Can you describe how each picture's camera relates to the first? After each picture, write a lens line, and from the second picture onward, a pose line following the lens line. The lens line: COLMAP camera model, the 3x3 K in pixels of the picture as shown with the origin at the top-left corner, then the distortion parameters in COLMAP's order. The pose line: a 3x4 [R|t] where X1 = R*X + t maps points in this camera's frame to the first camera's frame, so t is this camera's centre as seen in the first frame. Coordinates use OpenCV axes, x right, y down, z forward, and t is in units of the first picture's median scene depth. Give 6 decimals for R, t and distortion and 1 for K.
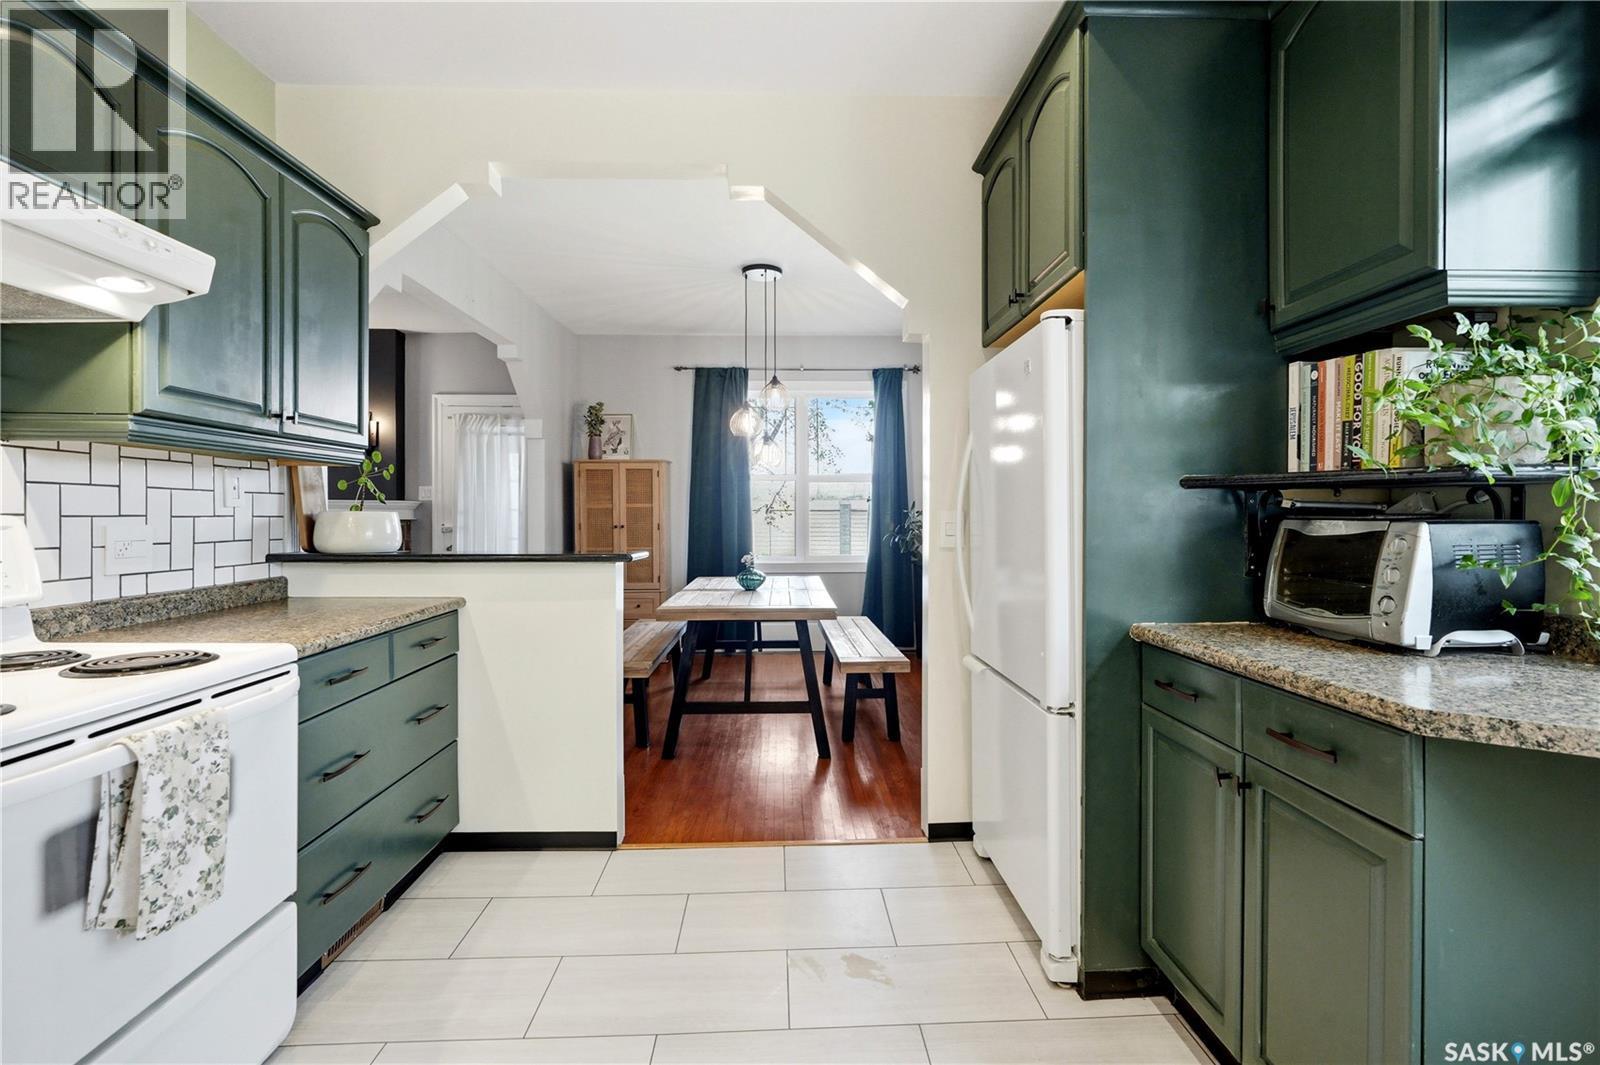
lens RADIAL K [[722.9, 0, 806.0], [0, 722.9, 520.1], [0, 0, 1]] dist [-0.001444, 0.001163]
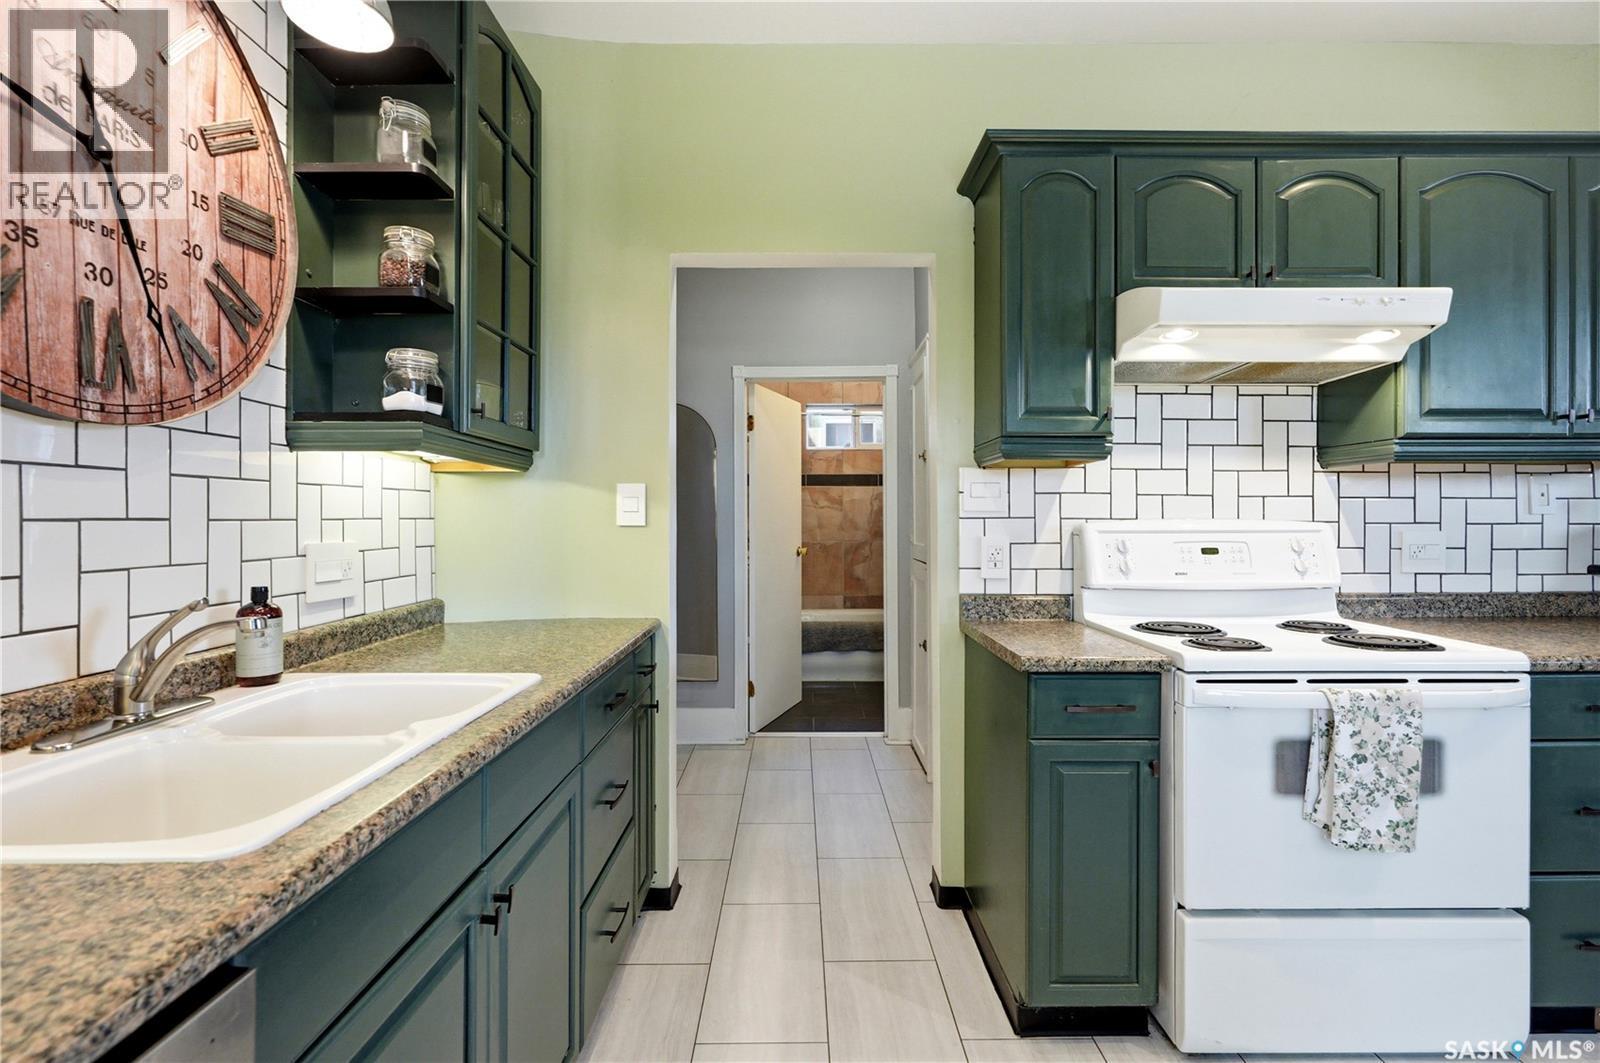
lens RADIAL K [[722.9, 0, 806.0], [0, 722.9, 519.1], [0, 0, 1]] dist [-0.001444, 0.001163]
pose [[-0.028235, -0.003857, -0.999594, 0.292712], [-0.006708, 0.999971, -0.003669, -0.001358], [0.999579, 0.006602, -0.028260, 0.048208]]
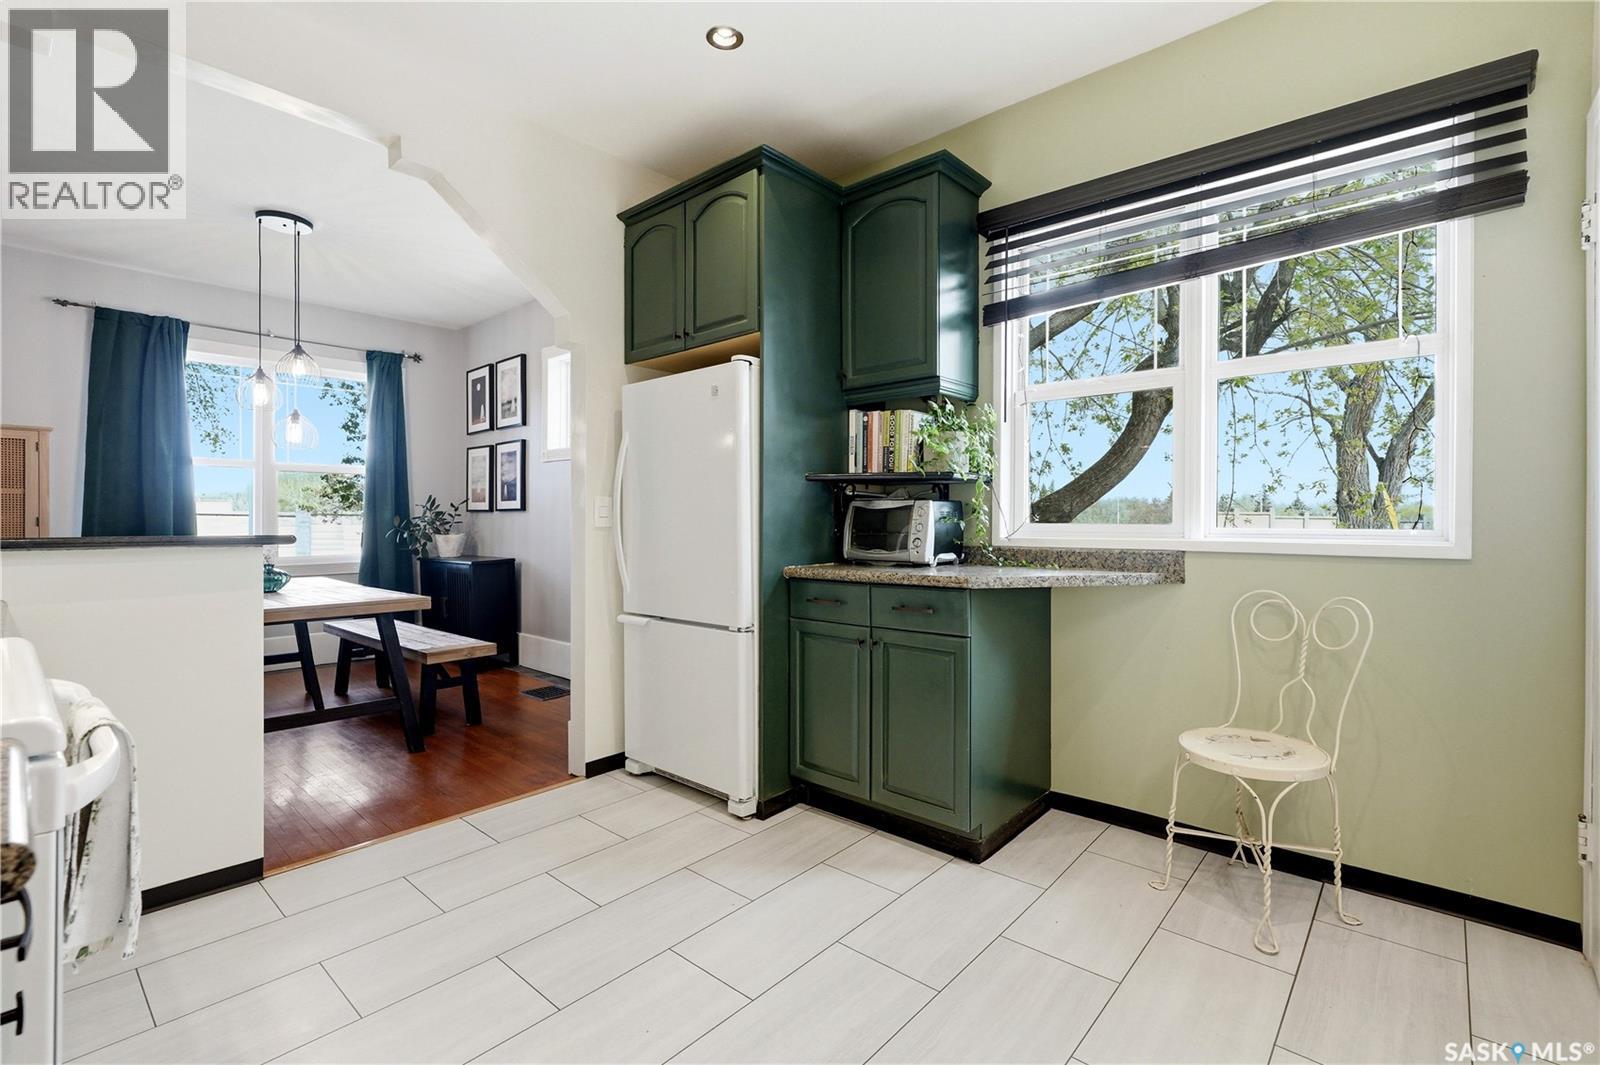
lens RADIAL K [[723.3, 0, 802.2], [0, 723.3, 528.9], [0, 0, 1]] dist [-0.000945, 0.000229]
pose [[0.689632, -0.006389, 0.724132, -0.702142], [0.005844, 0.999978, 0.003257, 0.062138], [-0.724136, 0.001986, 0.689654, -0.101361]]
